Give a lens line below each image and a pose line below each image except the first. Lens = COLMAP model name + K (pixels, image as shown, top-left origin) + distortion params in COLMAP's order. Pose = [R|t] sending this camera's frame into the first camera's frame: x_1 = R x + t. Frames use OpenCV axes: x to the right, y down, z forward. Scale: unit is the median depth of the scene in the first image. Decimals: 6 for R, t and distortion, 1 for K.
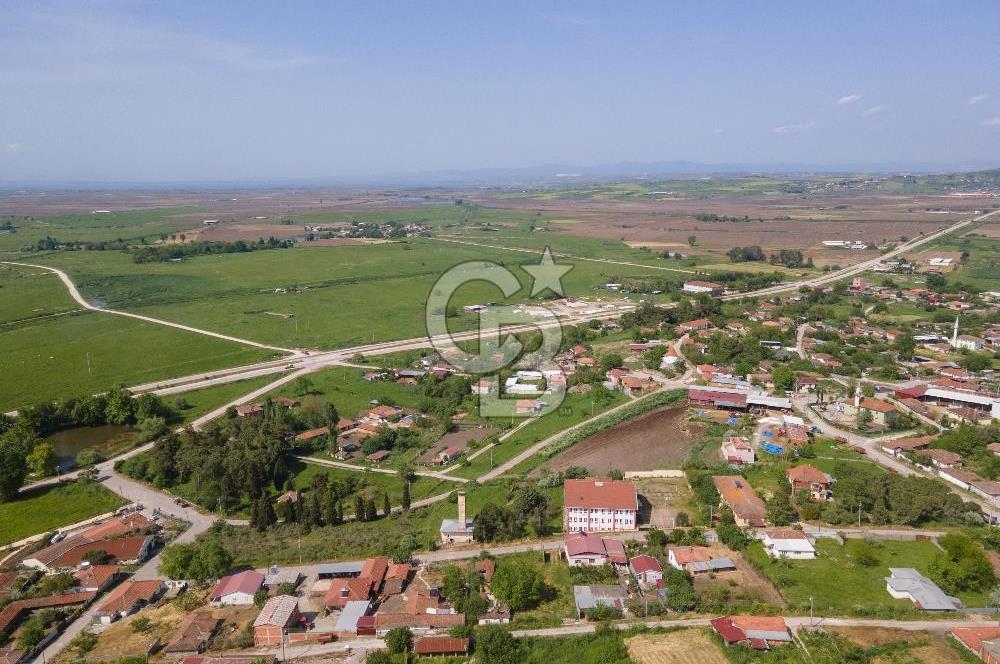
lens RADIAL K [[723.5, 0, 499.7], [0, 723.5, 349.8], [0, 0, 1]] dist [0.040004, 0.004828]
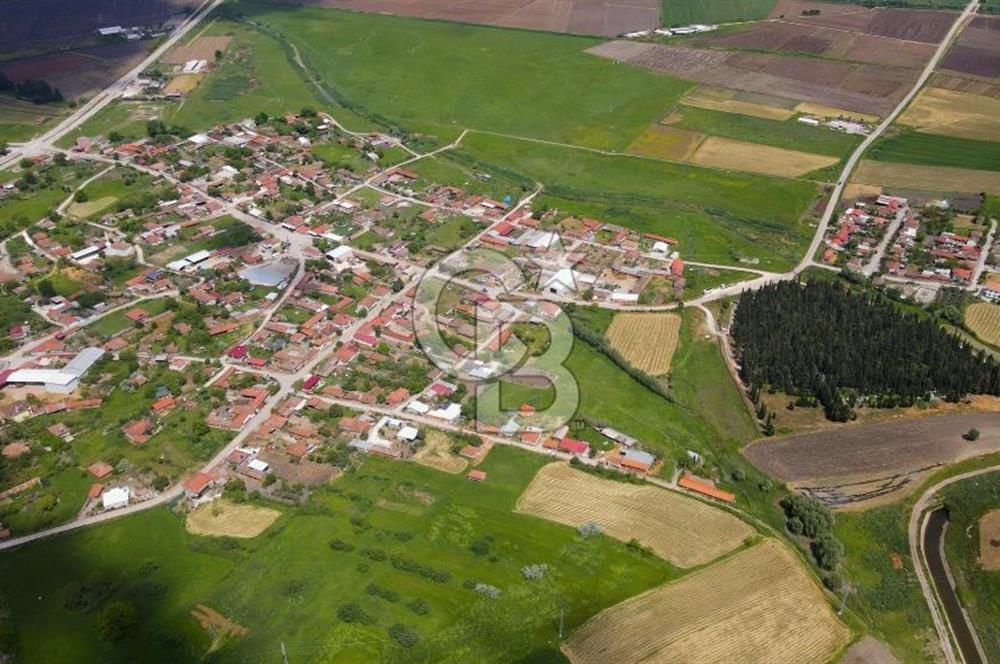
lens RADIAL K [[865.4, 0, 500.0], [0, 865.4, 332.0], [0, 0, 1]] dist [0.007010, 0.022501]
pose [[0.776851, -0.335271, 0.533007, 0.553589], [0.143768, 0.918547, 0.368243, -0.540253], [-0.613053, -0.209441, 0.761775, -0.799833]]
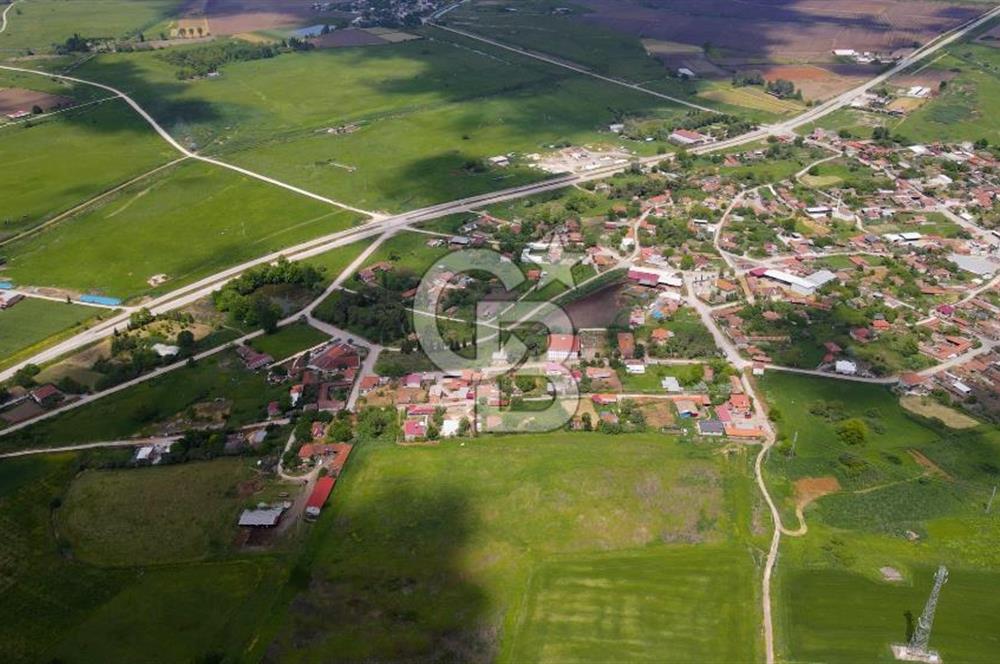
lens RADIAL K [[865.4, 0, 500.0], [0, 865.4, 332.0], [0, 0, 1]] dist [0.007010, 0.022501]
pose [[0.999841, 0.011418, -0.013724, -0.015780], [-0.007132, 0.960181, 0.279289, -0.441831], [0.016367, -0.279146, 0.960109, -1.191623]]
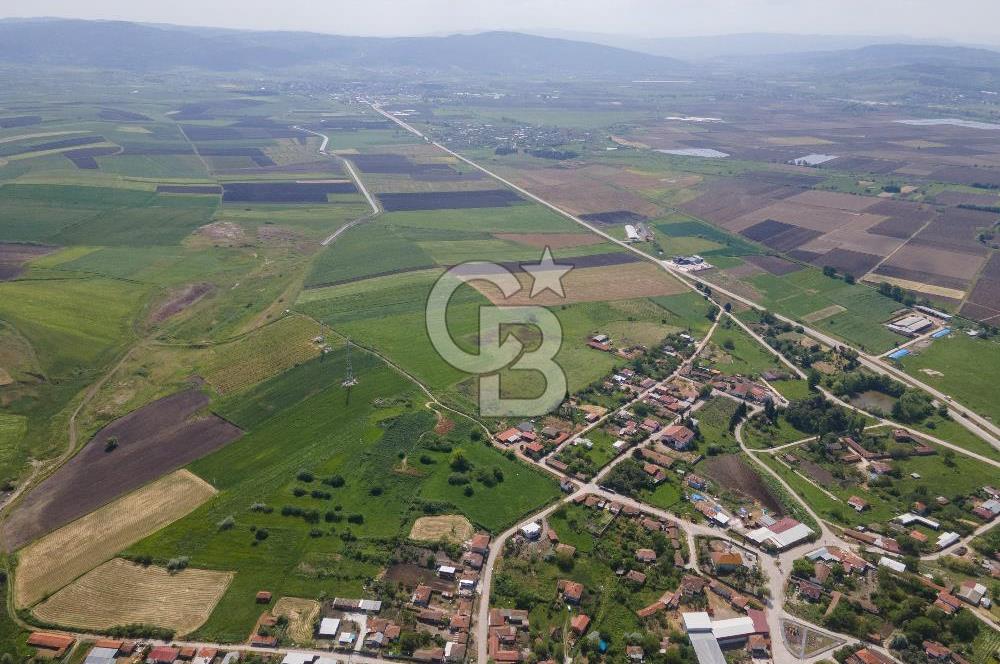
lens RADIAL K [[723.5, 0, 499.7], [0, 723.5, 349.8], [0, 0, 1]] dist [0.040004, 0.004828]
pose [[-0.608783, 0.326582, -0.722999, 1.920851], [-0.178711, 0.831462, 0.526055, -1.106915], [0.772946, 0.449461, -0.447816, 1.226645]]
